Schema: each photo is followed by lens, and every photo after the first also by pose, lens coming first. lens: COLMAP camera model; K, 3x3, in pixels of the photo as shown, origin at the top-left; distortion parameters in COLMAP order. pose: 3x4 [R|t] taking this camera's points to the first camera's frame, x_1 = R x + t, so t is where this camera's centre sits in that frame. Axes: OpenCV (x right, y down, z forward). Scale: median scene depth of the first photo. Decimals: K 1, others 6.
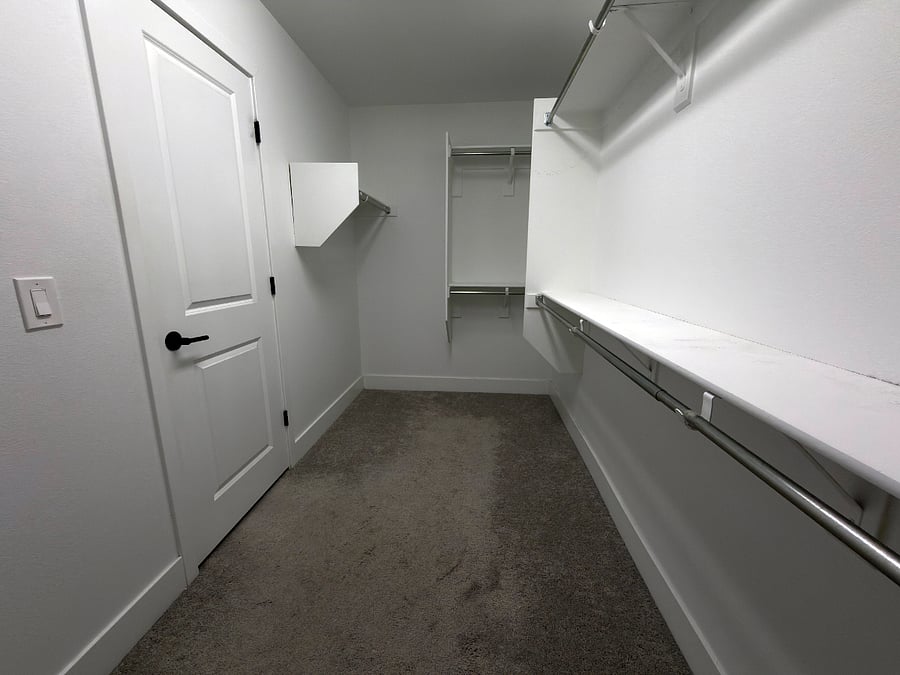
lens RADIAL K [[361.2, 0, 449.6], [0, 361.2, 336.6], [0, 0, 1]] dist [0.000015, -0.000003]
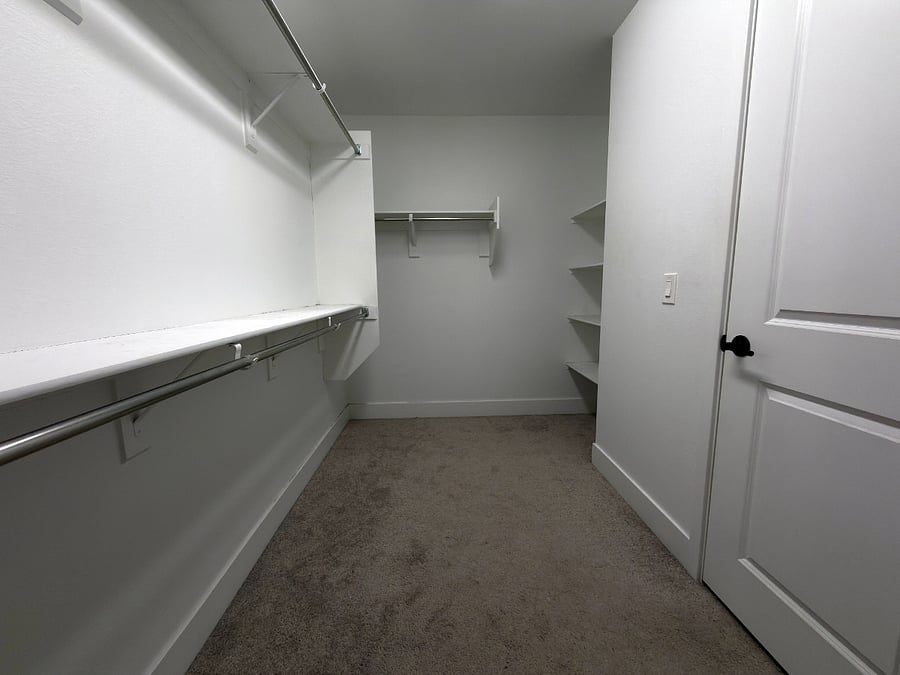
lens RADIAL K [[361.2, 0, 449.3], [0, 361.2, 339.3], [0, 0, 1]] dist [0.000015, -0.000003]
pose [[-0.993138, 0.036829, -0.110998, 0.049750], [-0.004007, 0.937845, 0.347031, -0.294800], [0.116879, 0.345095, -0.931262, 1.649881]]
